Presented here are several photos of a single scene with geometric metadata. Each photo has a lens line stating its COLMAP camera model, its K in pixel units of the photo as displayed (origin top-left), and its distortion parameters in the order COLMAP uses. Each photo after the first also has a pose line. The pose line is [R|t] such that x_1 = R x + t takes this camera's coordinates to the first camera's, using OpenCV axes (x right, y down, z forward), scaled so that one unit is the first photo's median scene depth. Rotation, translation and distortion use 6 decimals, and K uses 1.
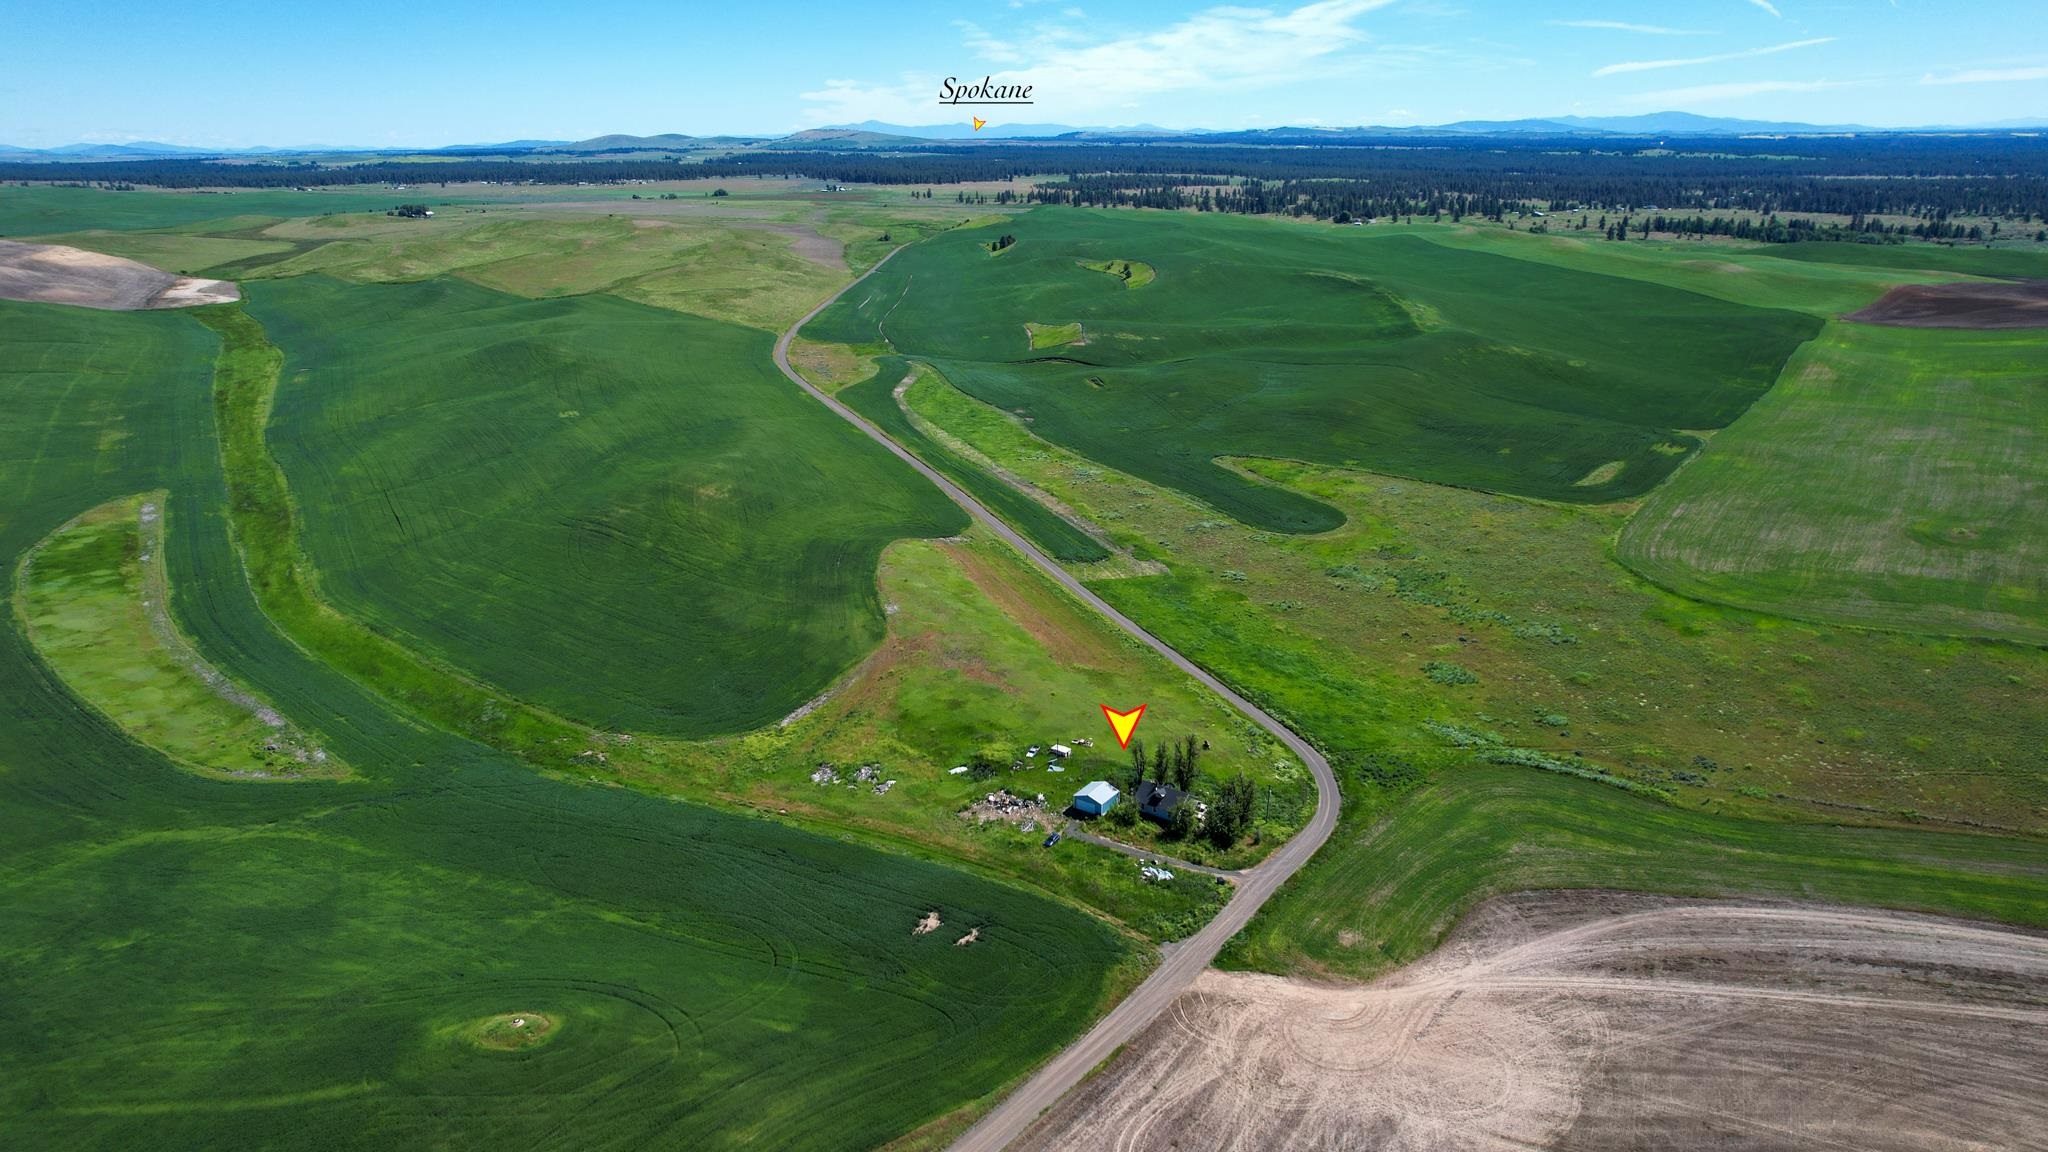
lens RADIAL K [[1327.3, 0, 1024.0], [0, 1327.3, 576.0], [0, 0, 1]] dist [-0.077293, 0.072322]
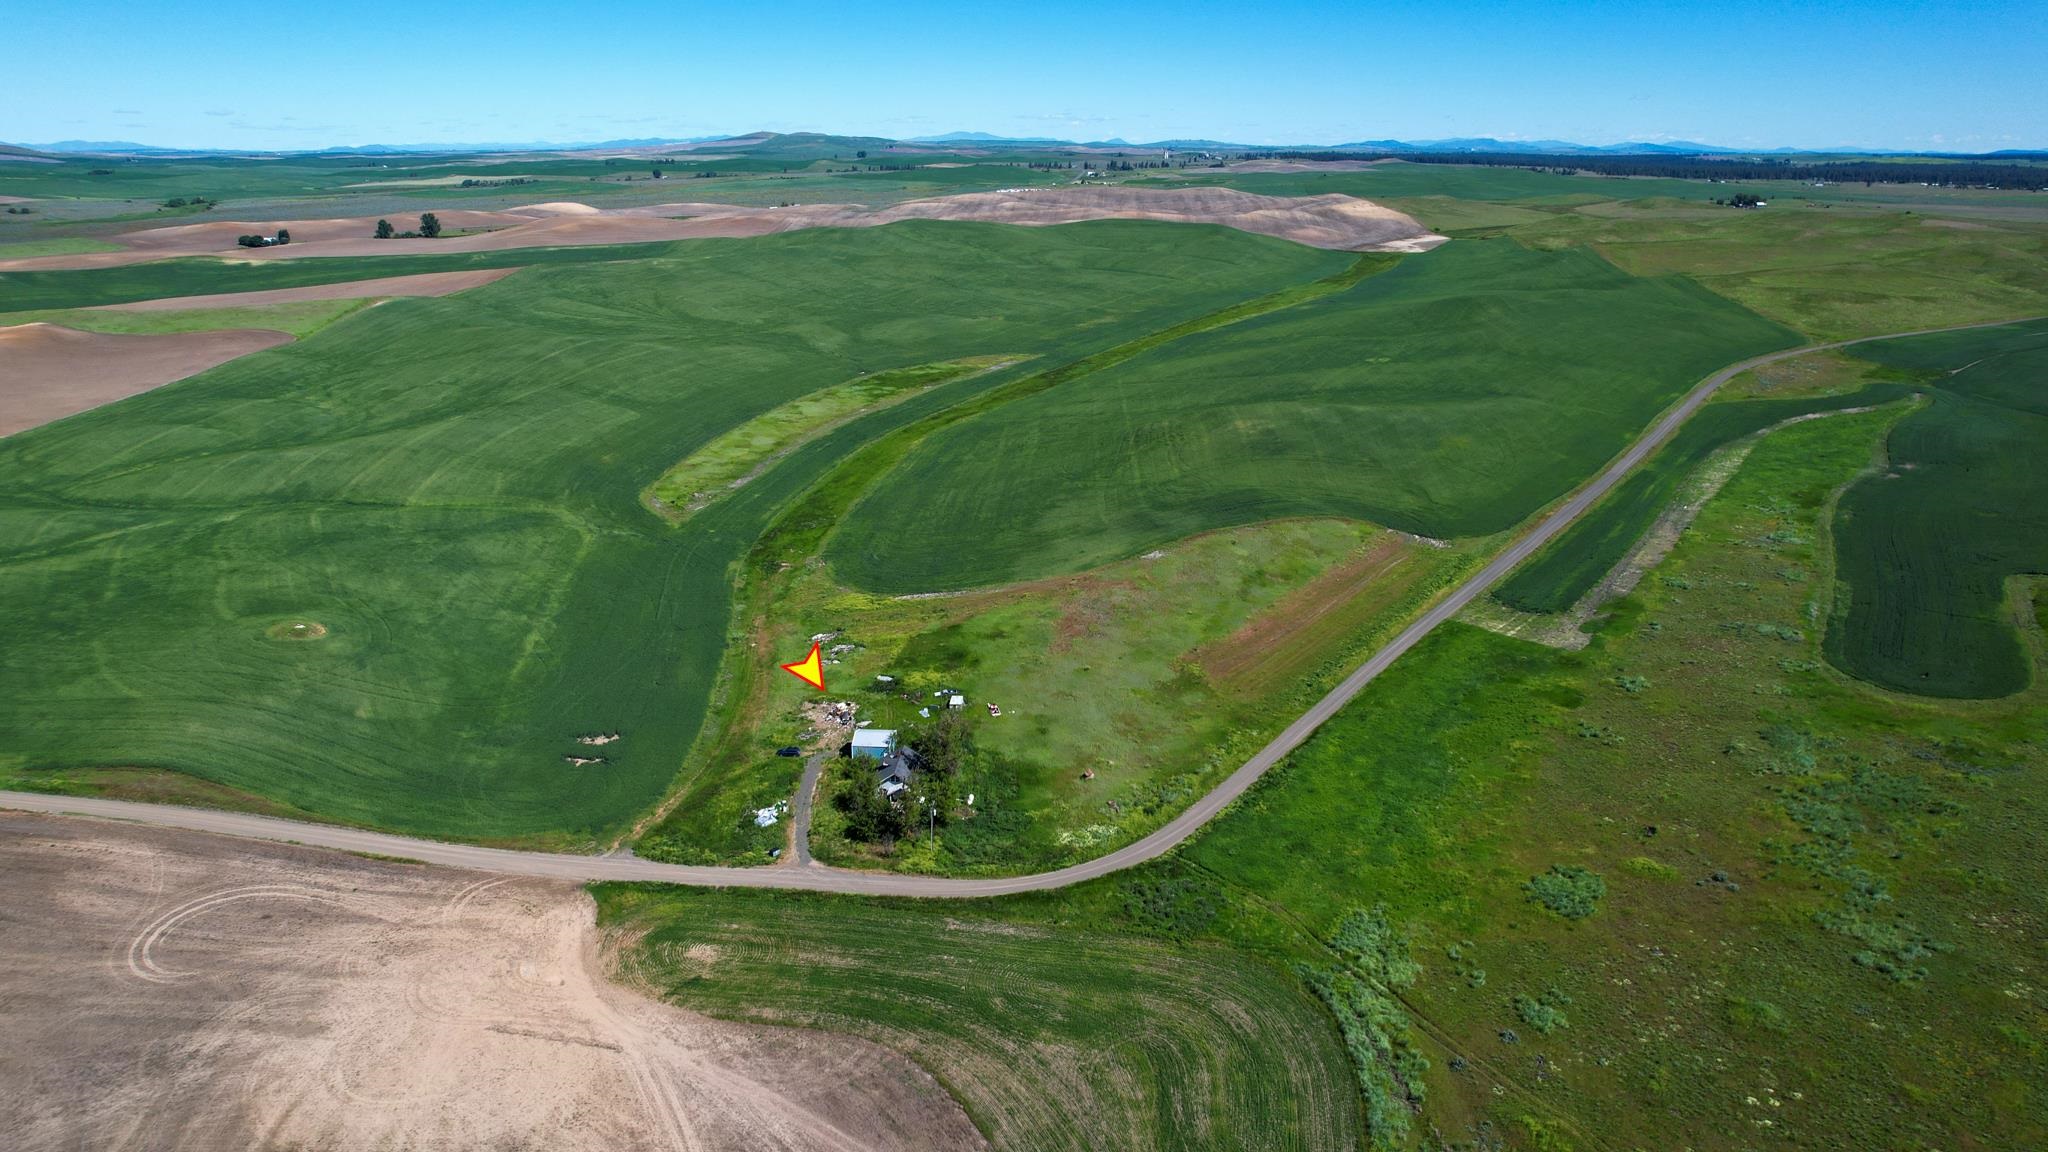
lens RADIAL K [[1310.7, 0, 1022.1], [0, 1310.7, 577.8], [0, 0, 1]] dist [-0.077245, 0.074689]
pose [[0.522254, 0.285307, -0.803648, 0.393974], [-0.282095, 0.947121, 0.152921, -0.048804], [0.804781, 0.146841, 0.575122, 0.289522]]
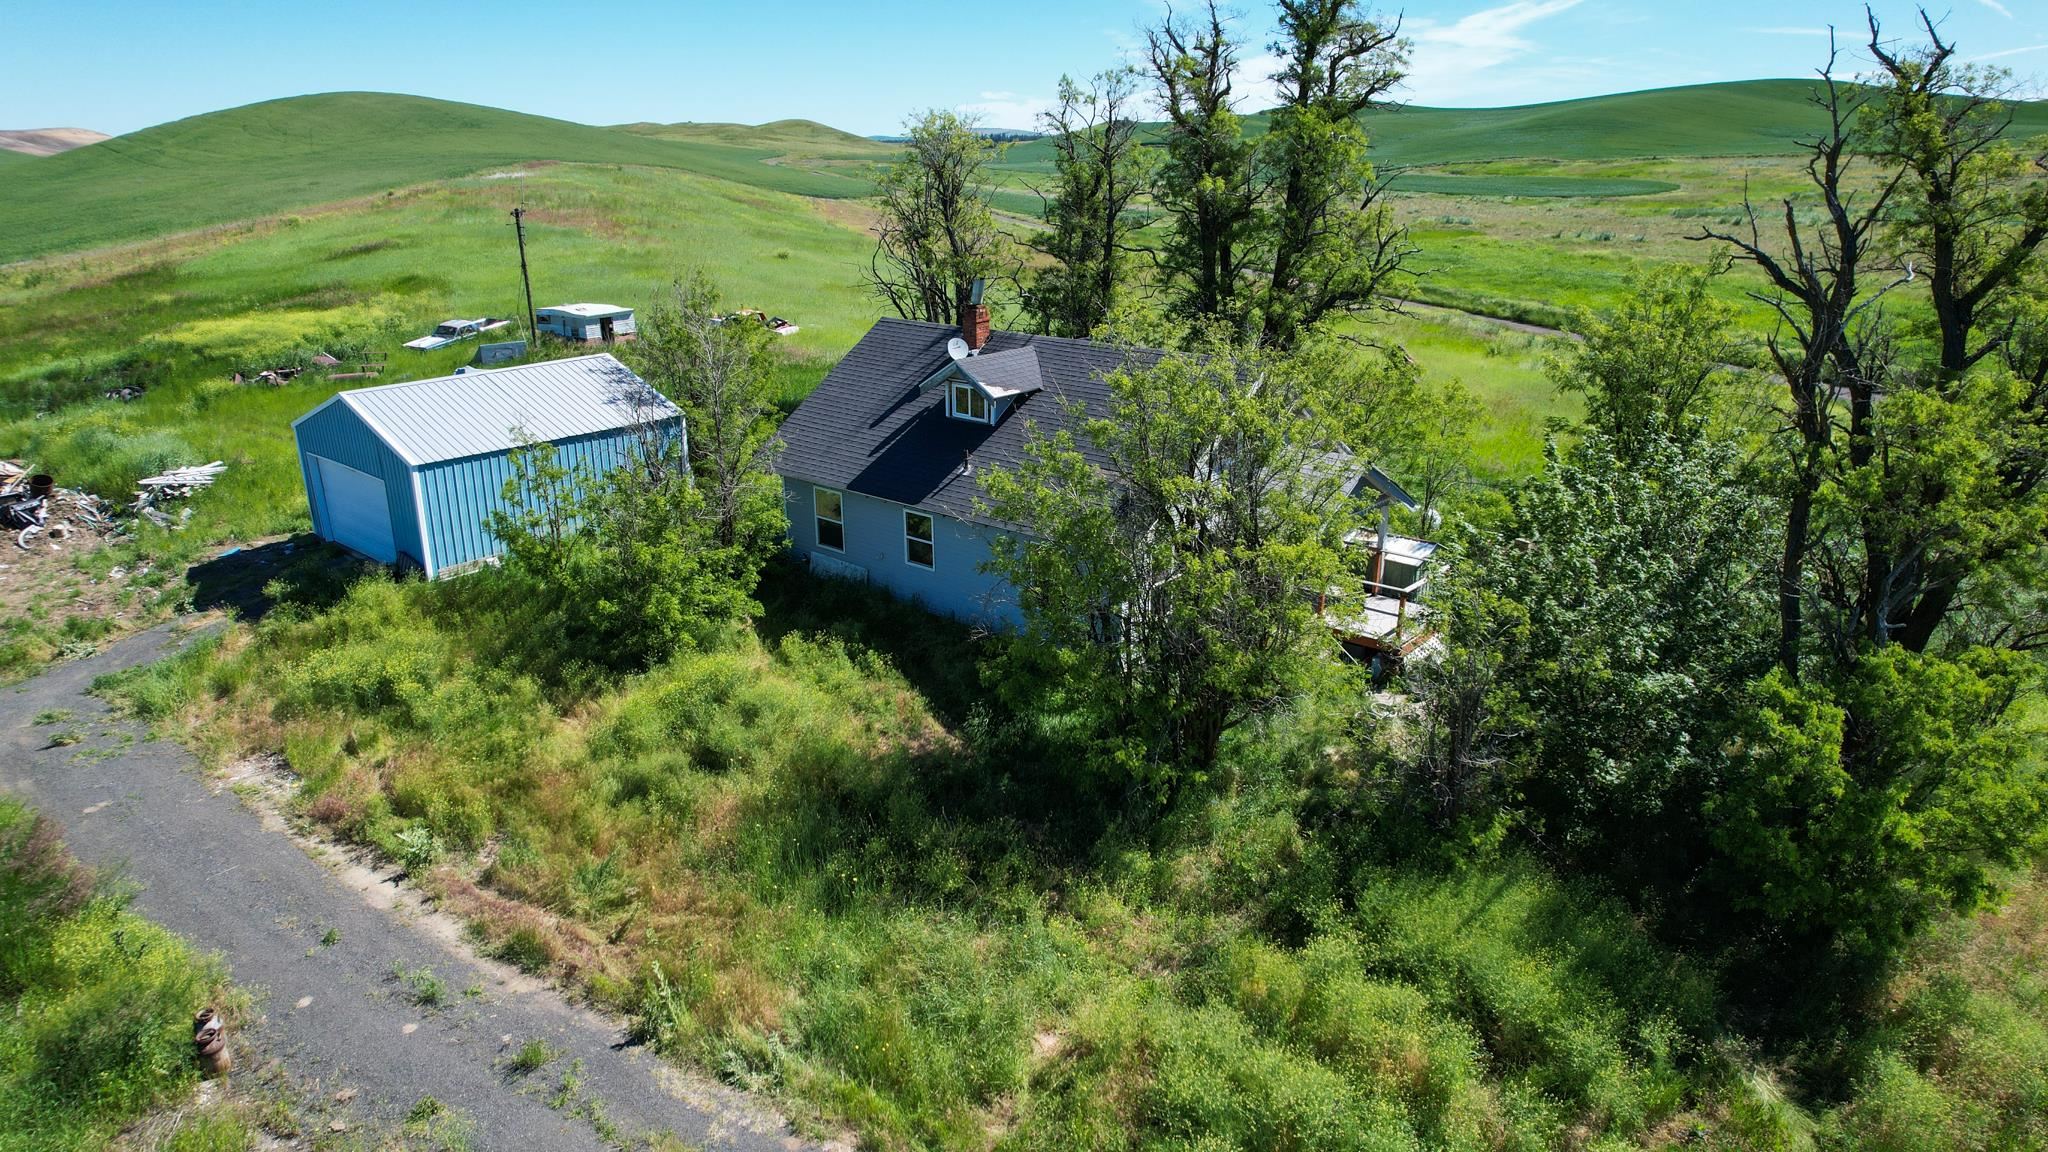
lens RADIAL K [[1310.7, 0, 1022.1], [0, 1310.7, 577.8], [0, 0, 1]] dist [-0.077245, 0.074689]
pose [[0.993343, 0.038305, -0.108637, 0.059170], [-0.038647, 0.999252, -0.001047, 0.090475], [0.108515, 0.005239, 0.994081, 0.455709]]
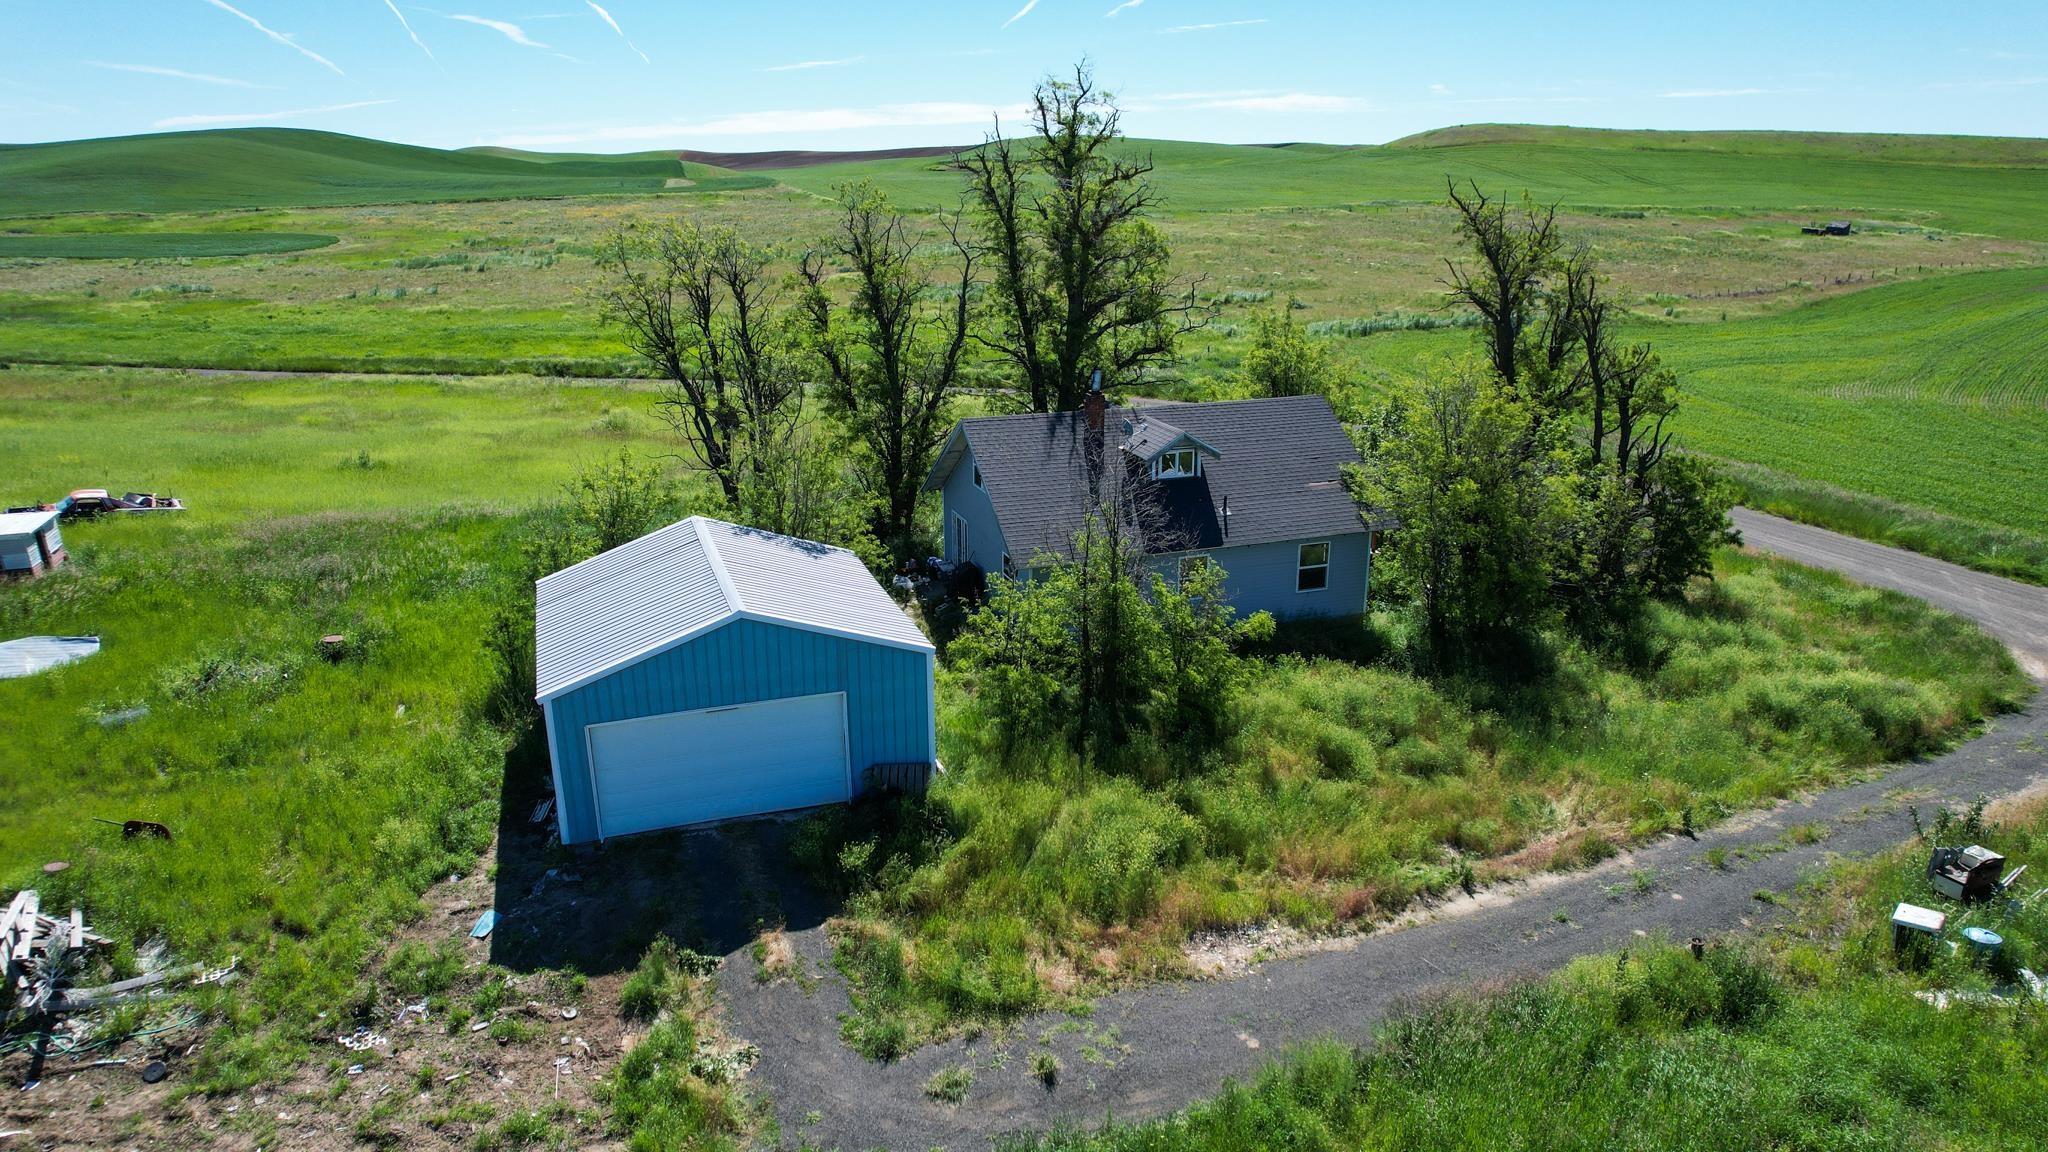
lens RADIAL K [[1327.3, 0, 1024.0], [0, 1327.3, 576.0], [0, 0, 1]] dist [-0.077293, 0.072322]
pose [[0.567732, -0.229569, 0.790556, -0.006363], [0.257402, 0.961681, 0.094410, 0.080526], [-0.781937, 0.149891, 0.605068, 0.473628]]
